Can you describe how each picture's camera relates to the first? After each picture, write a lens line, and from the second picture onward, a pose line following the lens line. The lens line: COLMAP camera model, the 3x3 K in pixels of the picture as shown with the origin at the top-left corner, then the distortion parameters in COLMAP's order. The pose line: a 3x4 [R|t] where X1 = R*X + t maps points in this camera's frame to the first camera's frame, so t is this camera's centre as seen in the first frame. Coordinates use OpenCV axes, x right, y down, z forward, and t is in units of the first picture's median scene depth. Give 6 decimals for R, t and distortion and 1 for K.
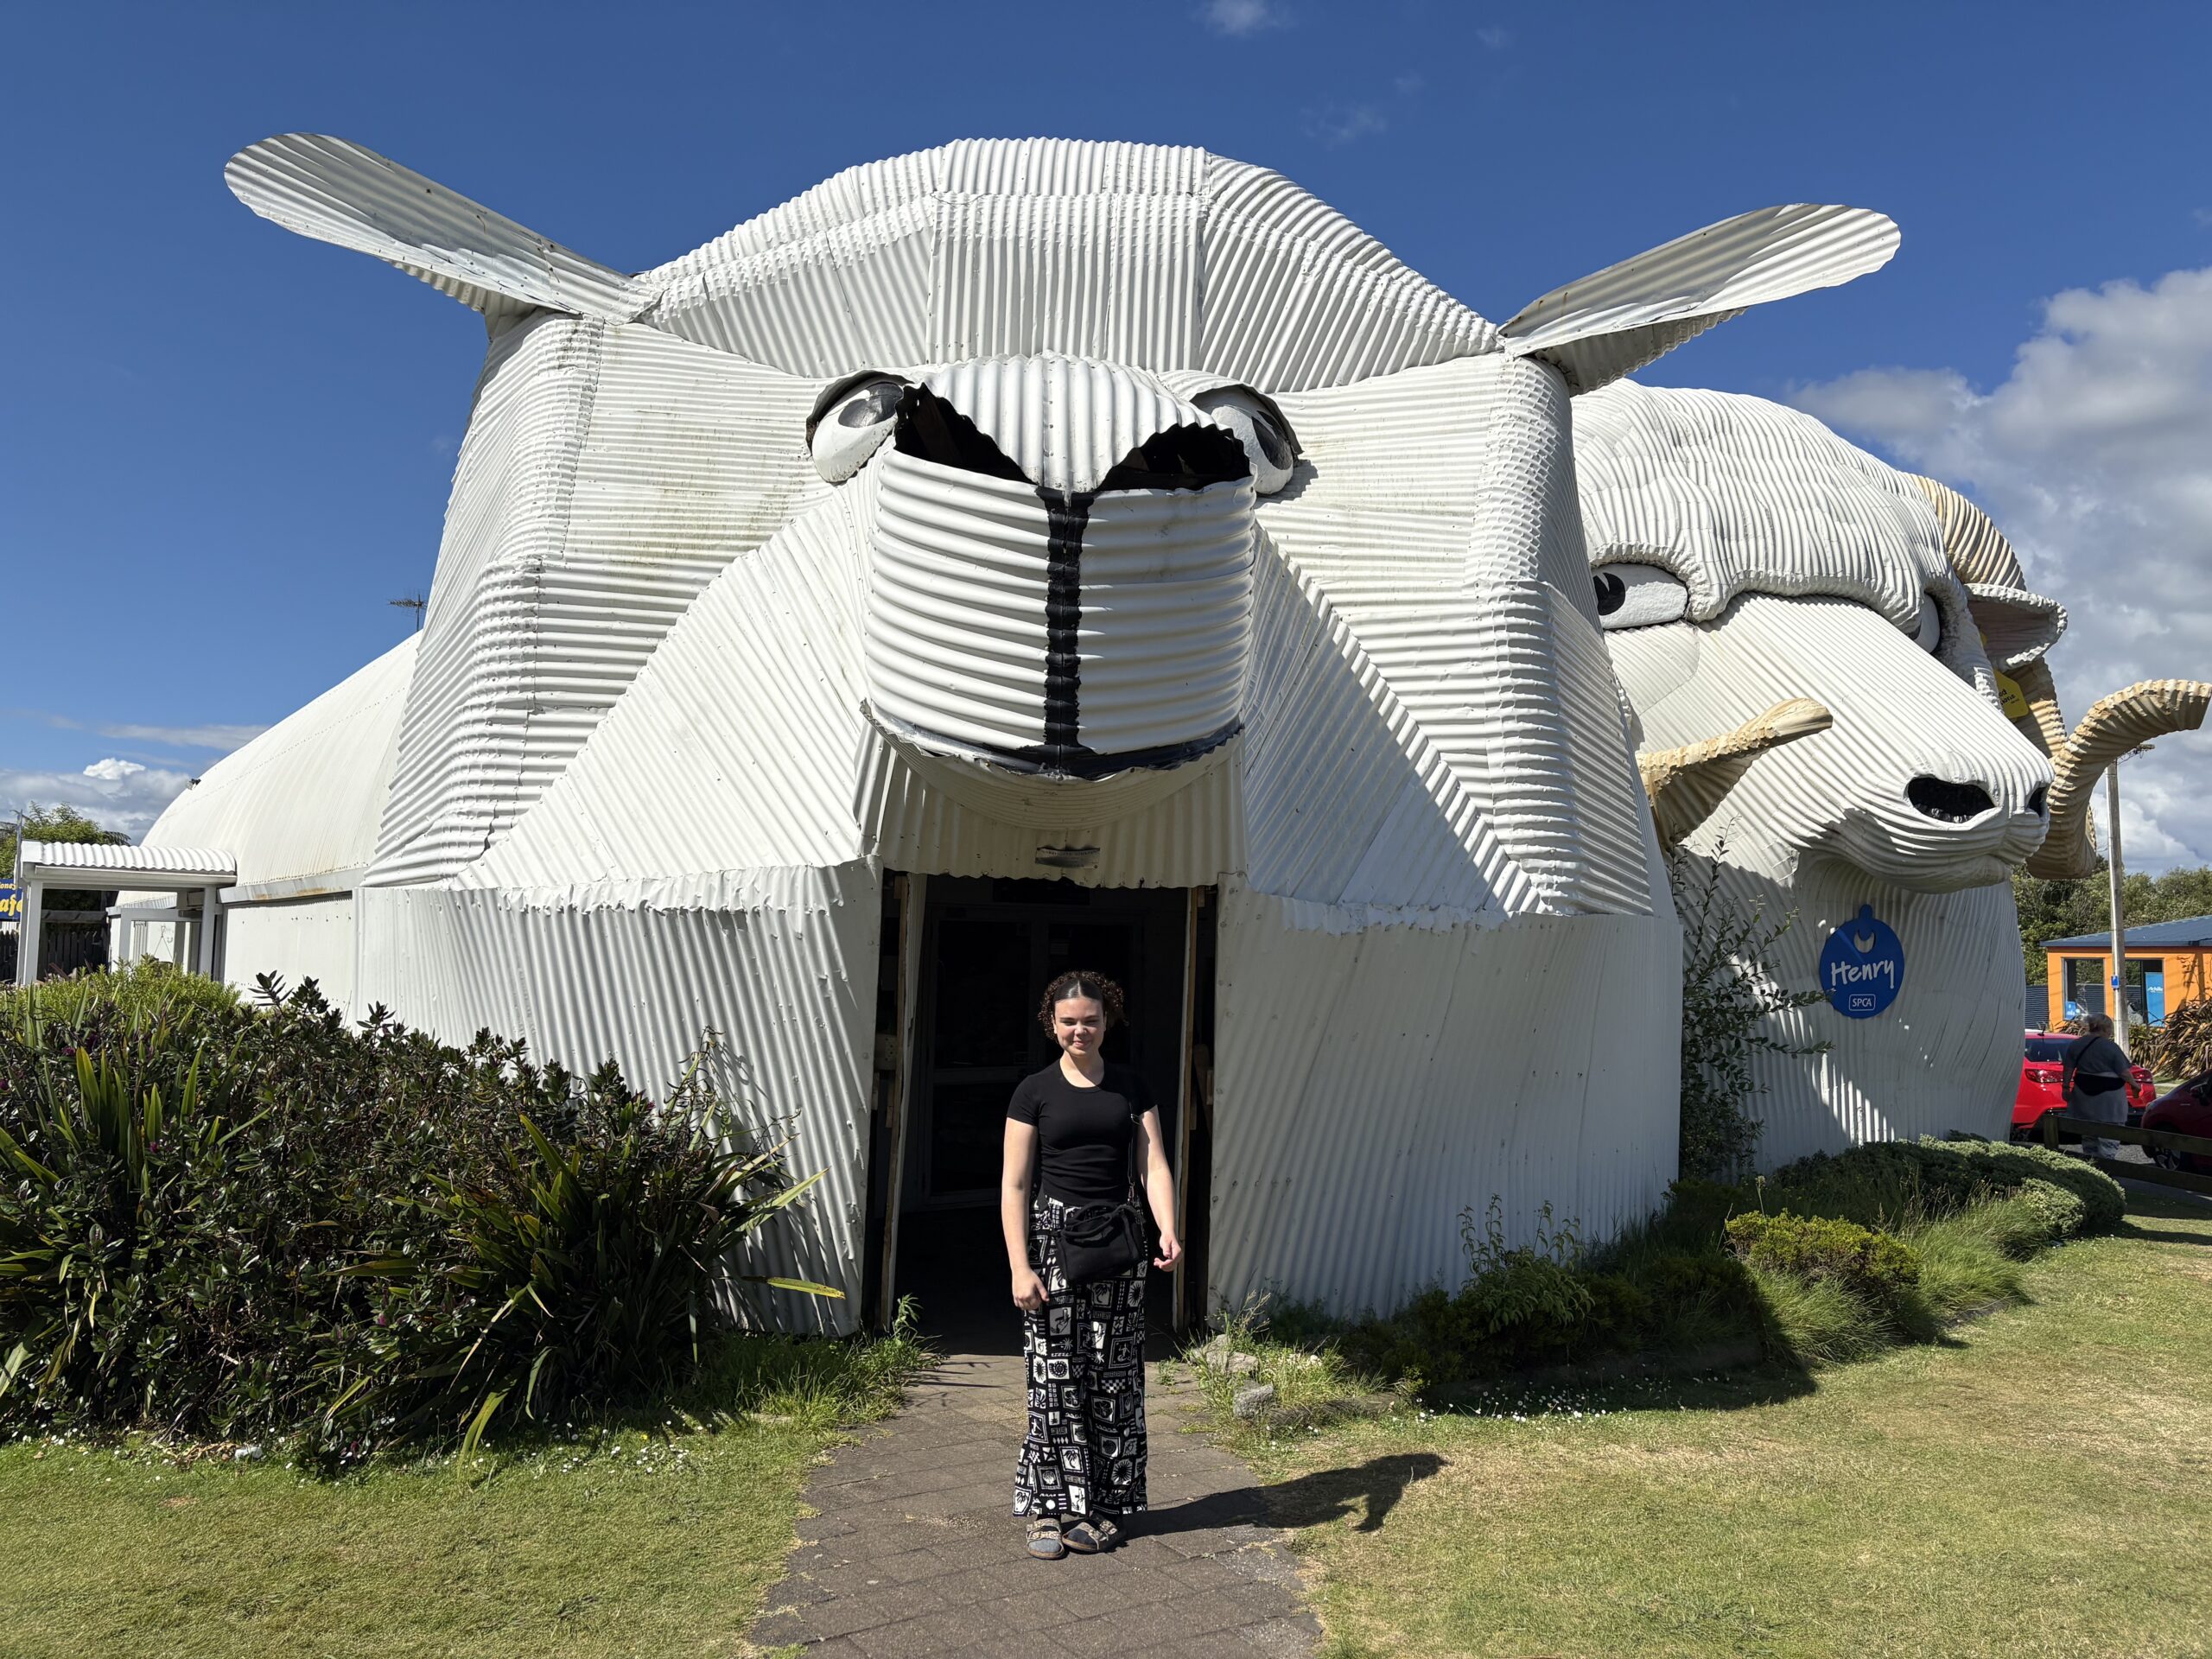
lens RADIAL K [[1658.0, 0, 1112.3], [0, 1658.0, 829.5], [0, 0, 1]] dist [0.012493, 0.000693]
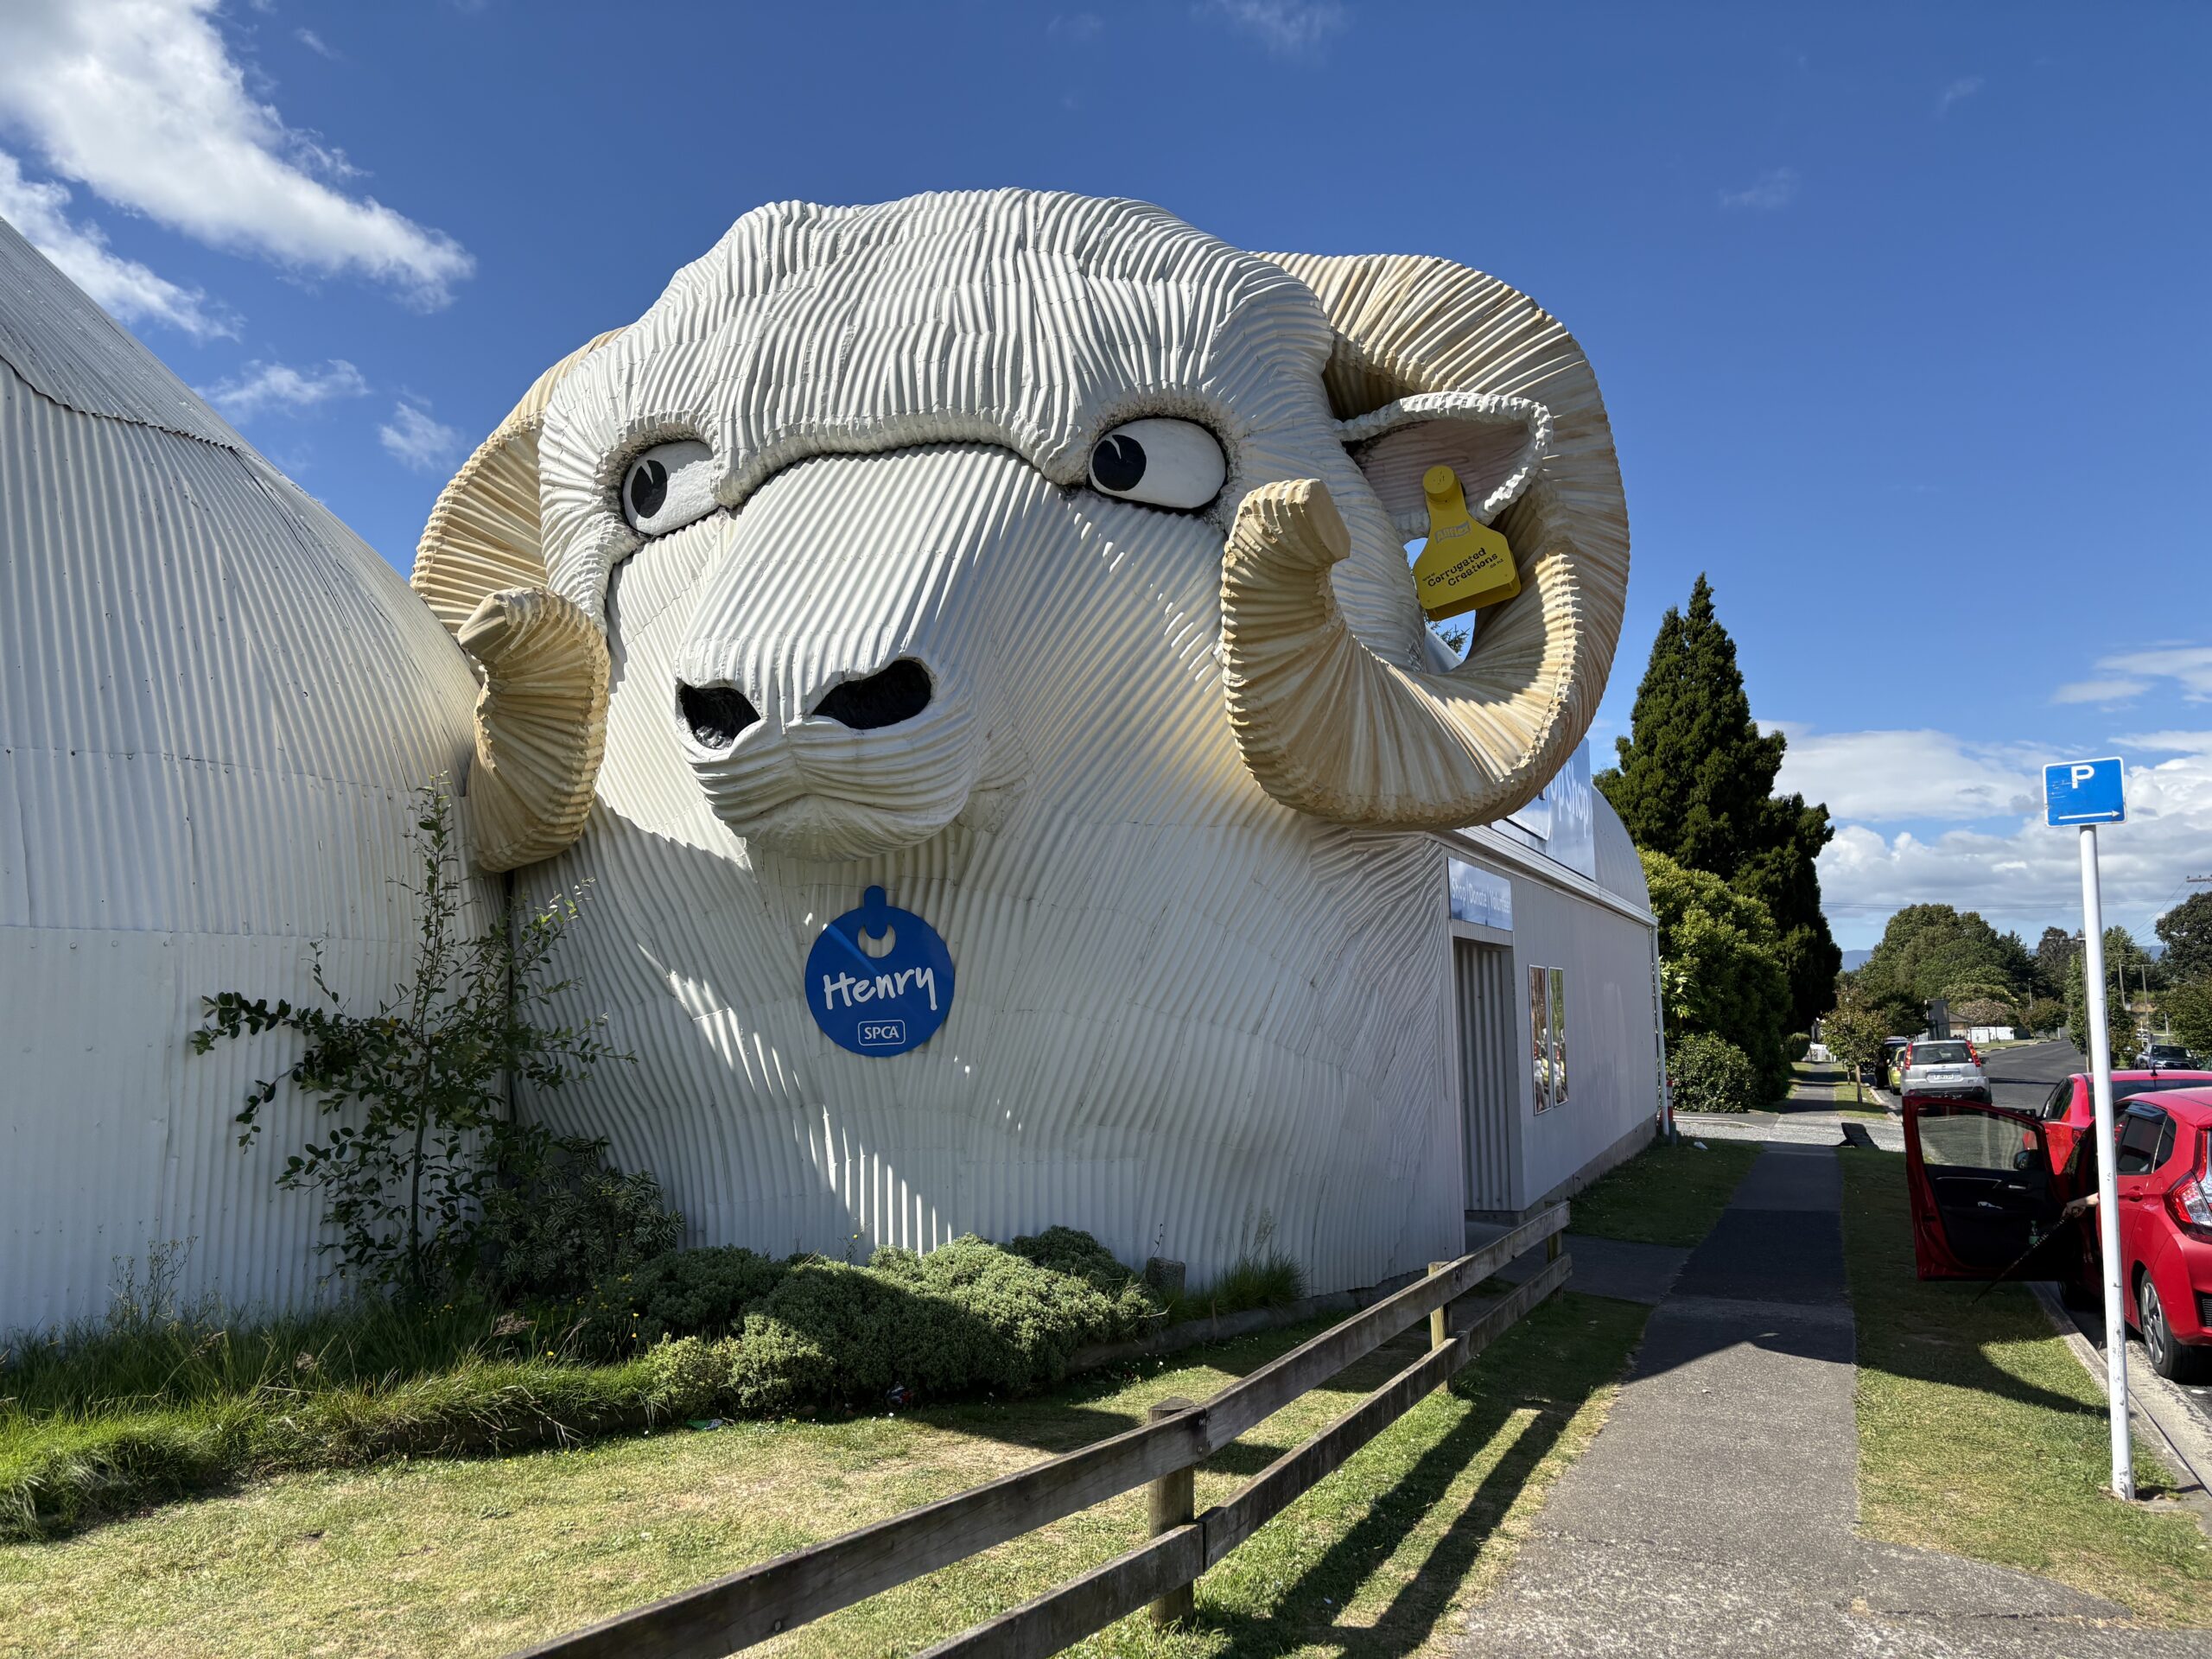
lens RADIAL K [[1658.0, 0, 1104.8], [0, 1658.0, 833.4], [0, 0, 1]] dist [0.012493, 0.000693]
pose [[0.923563, -0.075084, -0.376024, 1.128334], [0.064527, 0.997089, -0.040613, 0.081460], [0.377978, 0.013245, 0.925720, 0.594489]]
